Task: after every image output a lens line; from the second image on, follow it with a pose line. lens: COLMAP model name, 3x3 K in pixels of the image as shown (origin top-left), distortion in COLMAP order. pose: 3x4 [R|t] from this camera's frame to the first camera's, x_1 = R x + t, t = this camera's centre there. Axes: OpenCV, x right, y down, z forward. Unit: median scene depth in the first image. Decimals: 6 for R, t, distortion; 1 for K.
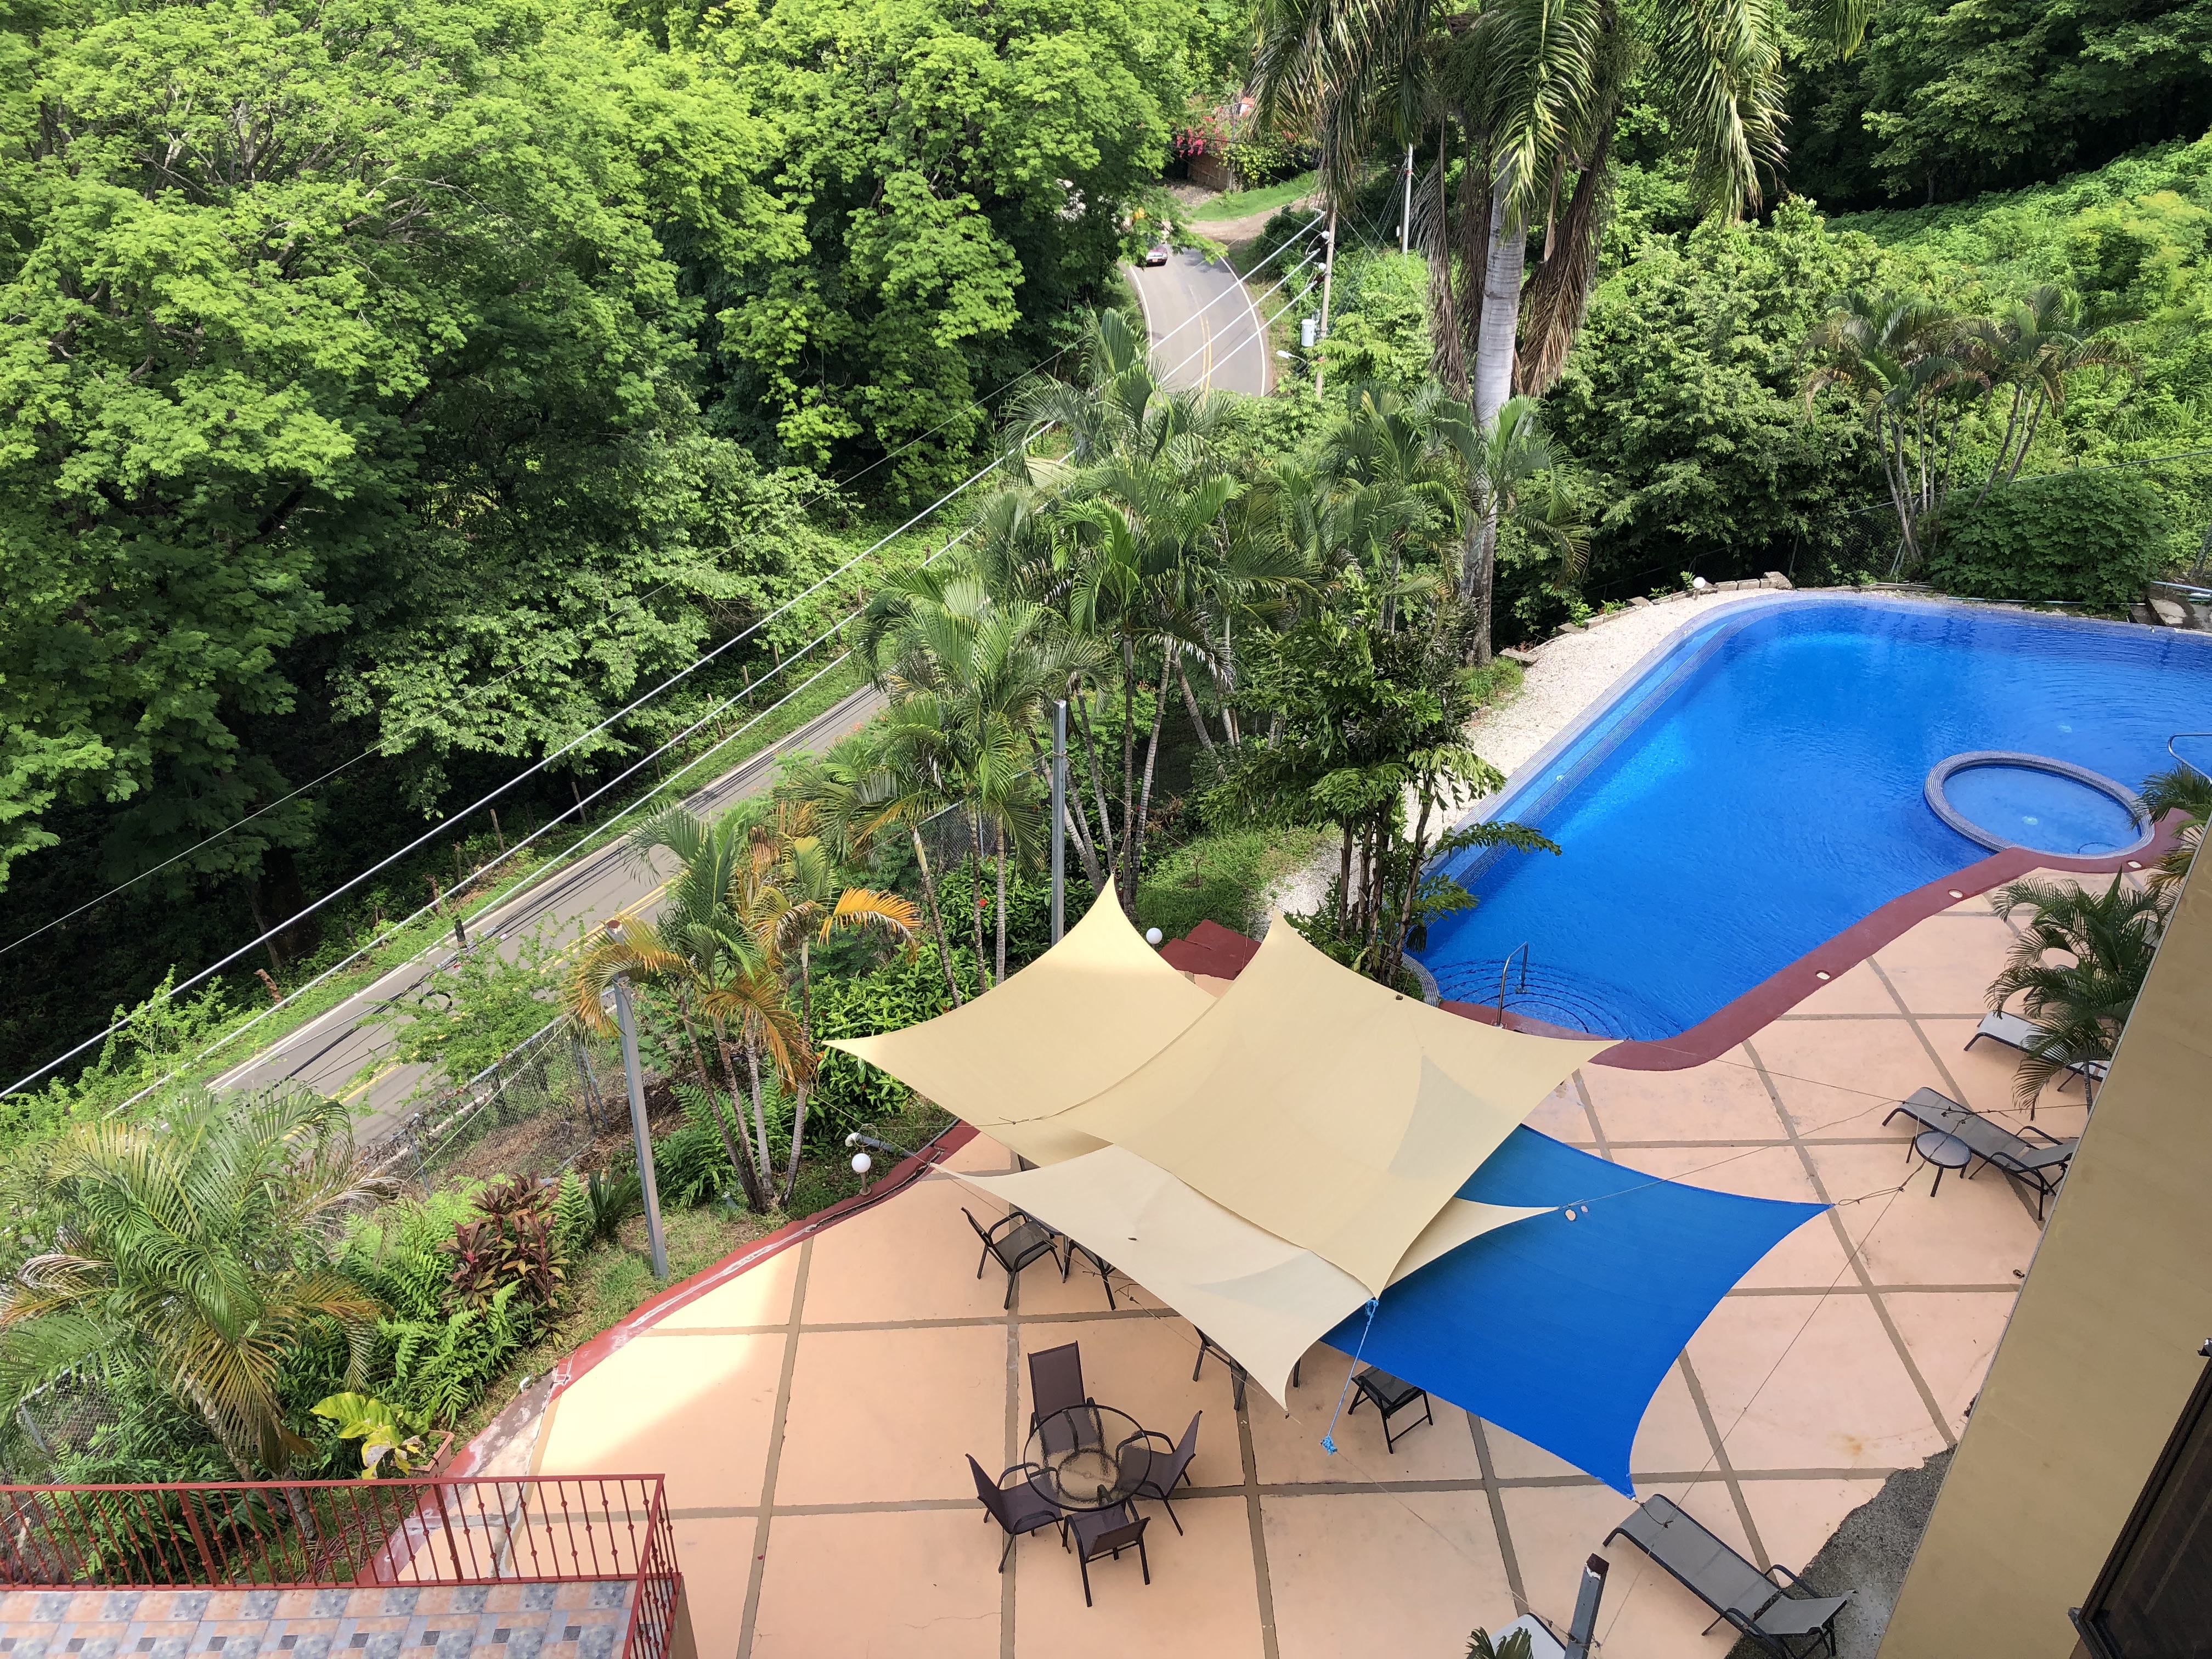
lens RADIAL K [[1868.2, 0, 1102.9], [0, 1868.2, 824.1], [0, 0, 1]] dist [0.006031, 0.021637]
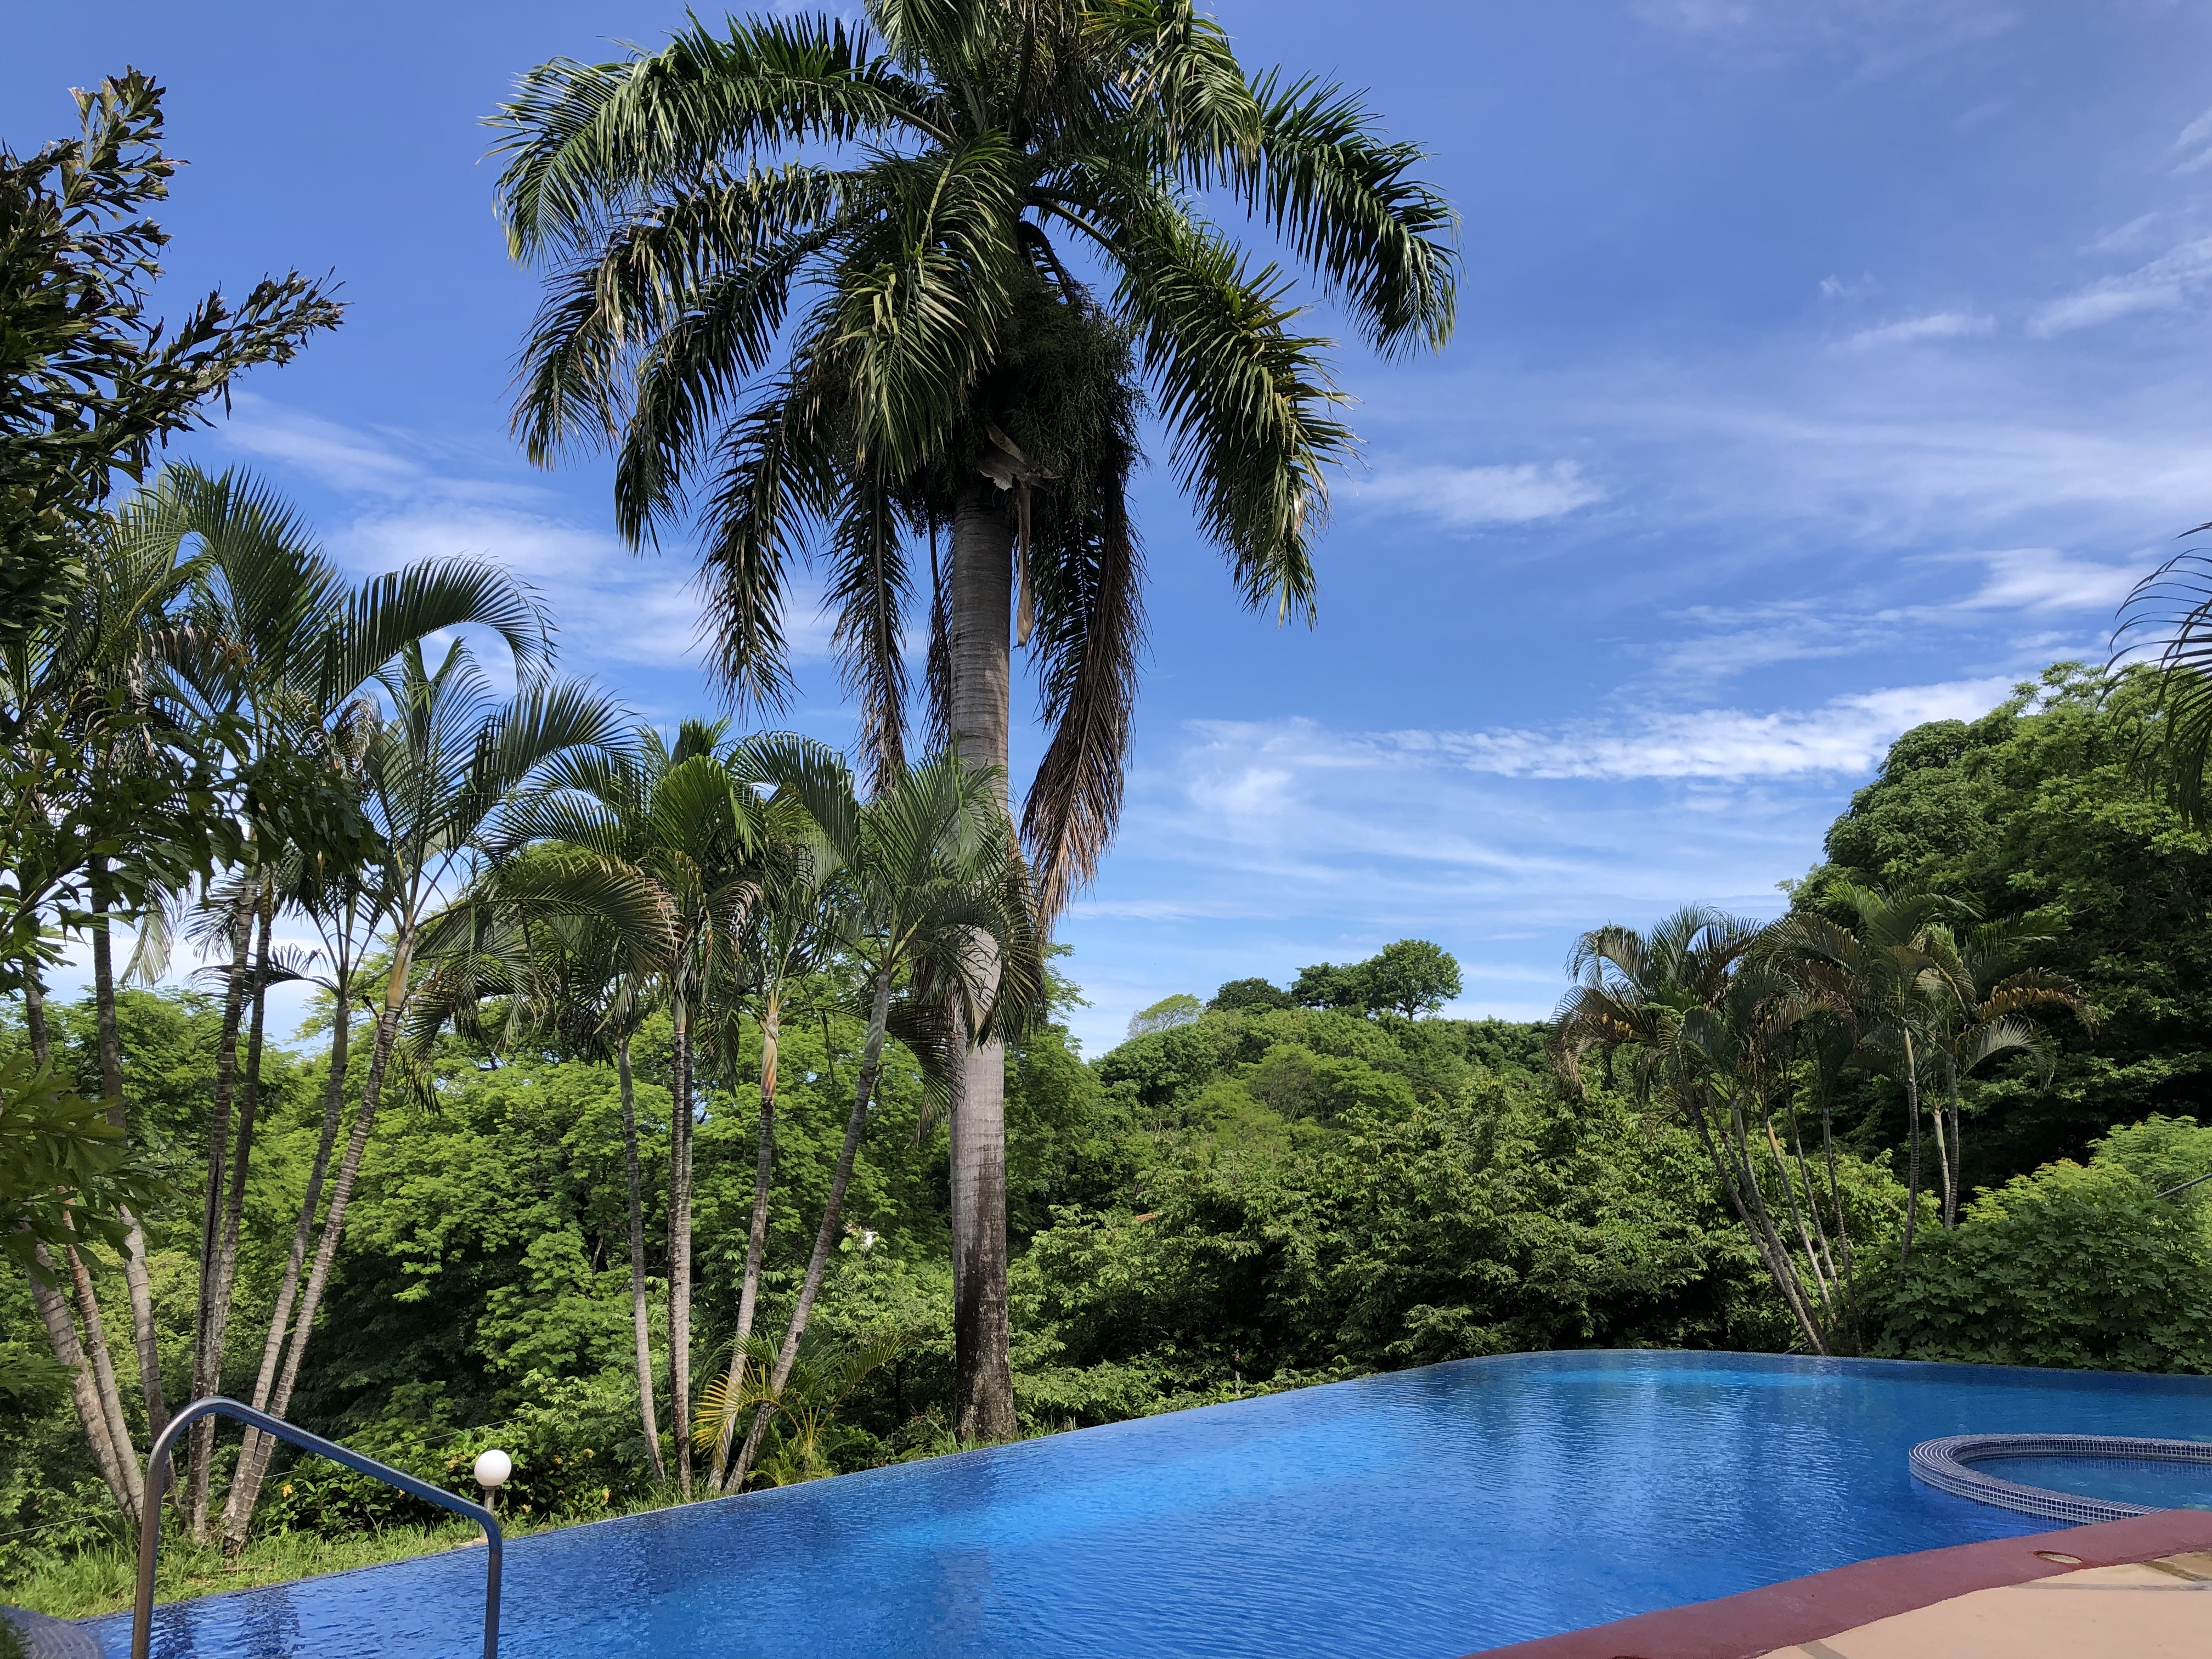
lens RADIAL K [[1868.2, 0, 1106.1], [0, 1868.2, 828.2], [0, 0, 1]] dist [0.006031, 0.021637]
pose [[0.999848, 0.008664, 0.015118, 0.132901], [0.003798, 0.738392, -0.674361, 0.078750], [-0.017006, 0.674316, 0.738247, 0.307530]]
